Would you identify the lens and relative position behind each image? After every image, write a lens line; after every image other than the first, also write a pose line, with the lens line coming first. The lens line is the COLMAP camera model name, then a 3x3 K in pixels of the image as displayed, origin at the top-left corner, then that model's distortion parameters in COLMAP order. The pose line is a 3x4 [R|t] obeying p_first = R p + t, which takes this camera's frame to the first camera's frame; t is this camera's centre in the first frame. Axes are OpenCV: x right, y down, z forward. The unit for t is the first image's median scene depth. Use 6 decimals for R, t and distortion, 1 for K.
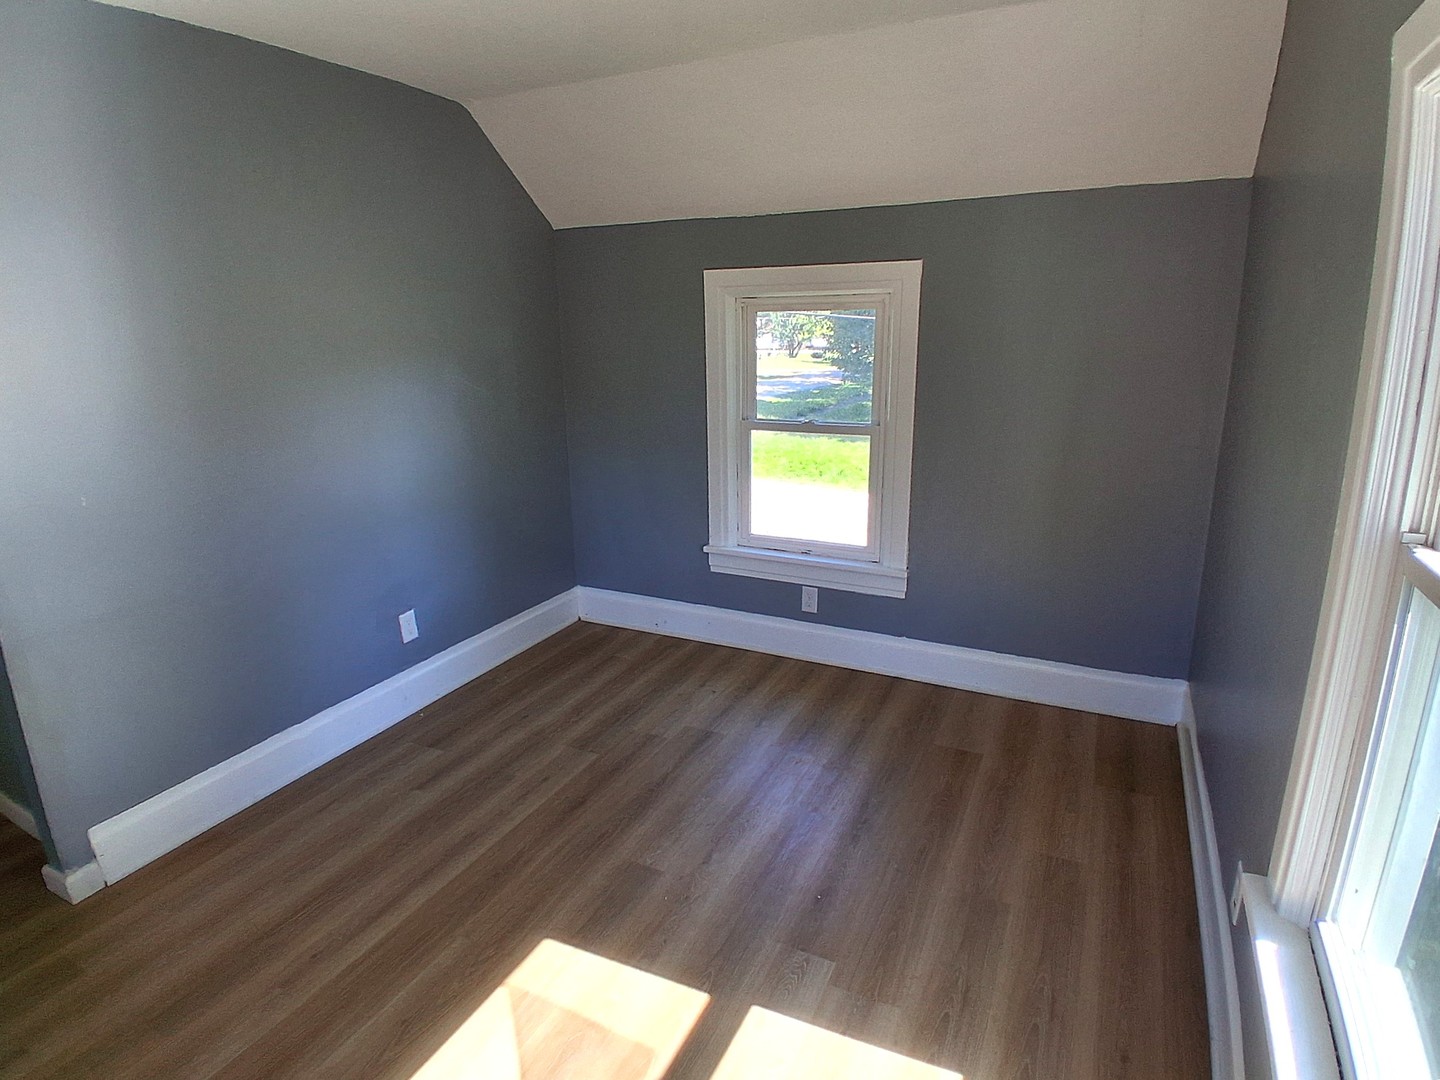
lens RADIAL K [[773.4, 0, 720.0], [0, 773.4, 540.0], [0, 0, 1]] dist [0.001859, -0.050919]
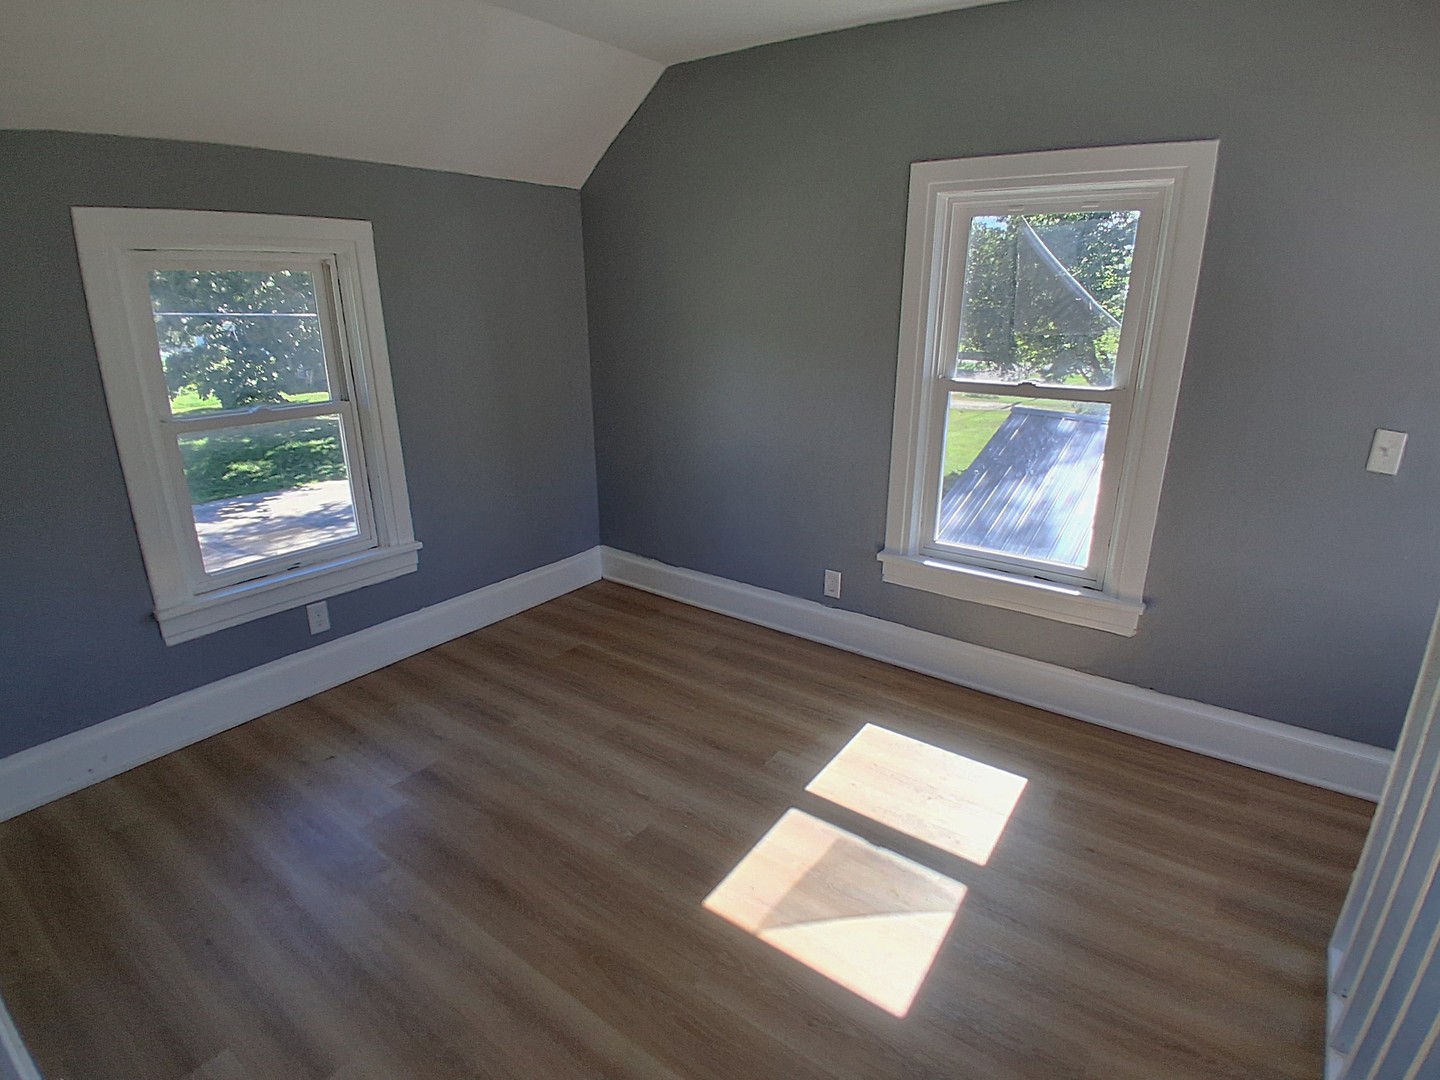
lens RADIAL K [[728.8, 0, 720.8], [0, 728.8, 564.8], [0, 0, 1]] dist [-0.001020, -0.044962]
pose [[0.163939, -0.324448, 0.931589, -0.660196], [0.239016, 0.929290, 0.281586, -0.118000], [-0.957076, 0.176502, 0.229895, 0.467326]]
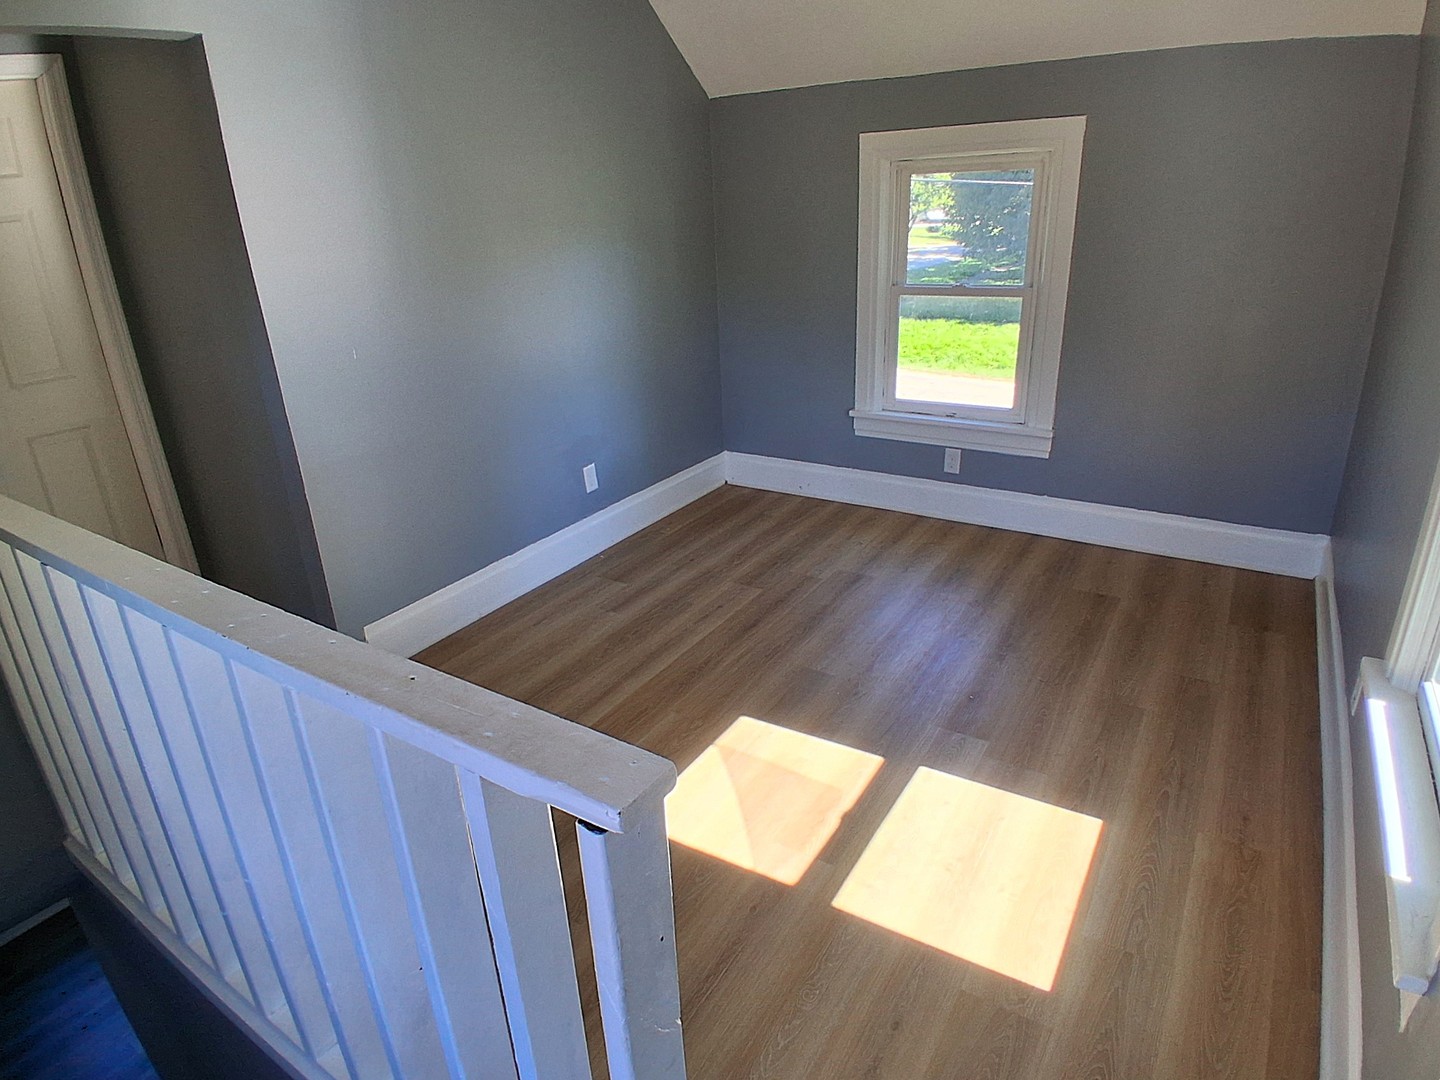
lens RADIAL K [[797.7, 0, 720.0], [0, 797.7, 540.0], [0, 0, 1]] dist [0.002148, -0.048205]
pose [[0.992131, 0.018984, -0.123761, -0.074936], [-0.002481, 0.991226, 0.132153, 0.050630], [0.125183, -0.130806, 0.983473, -0.143932]]
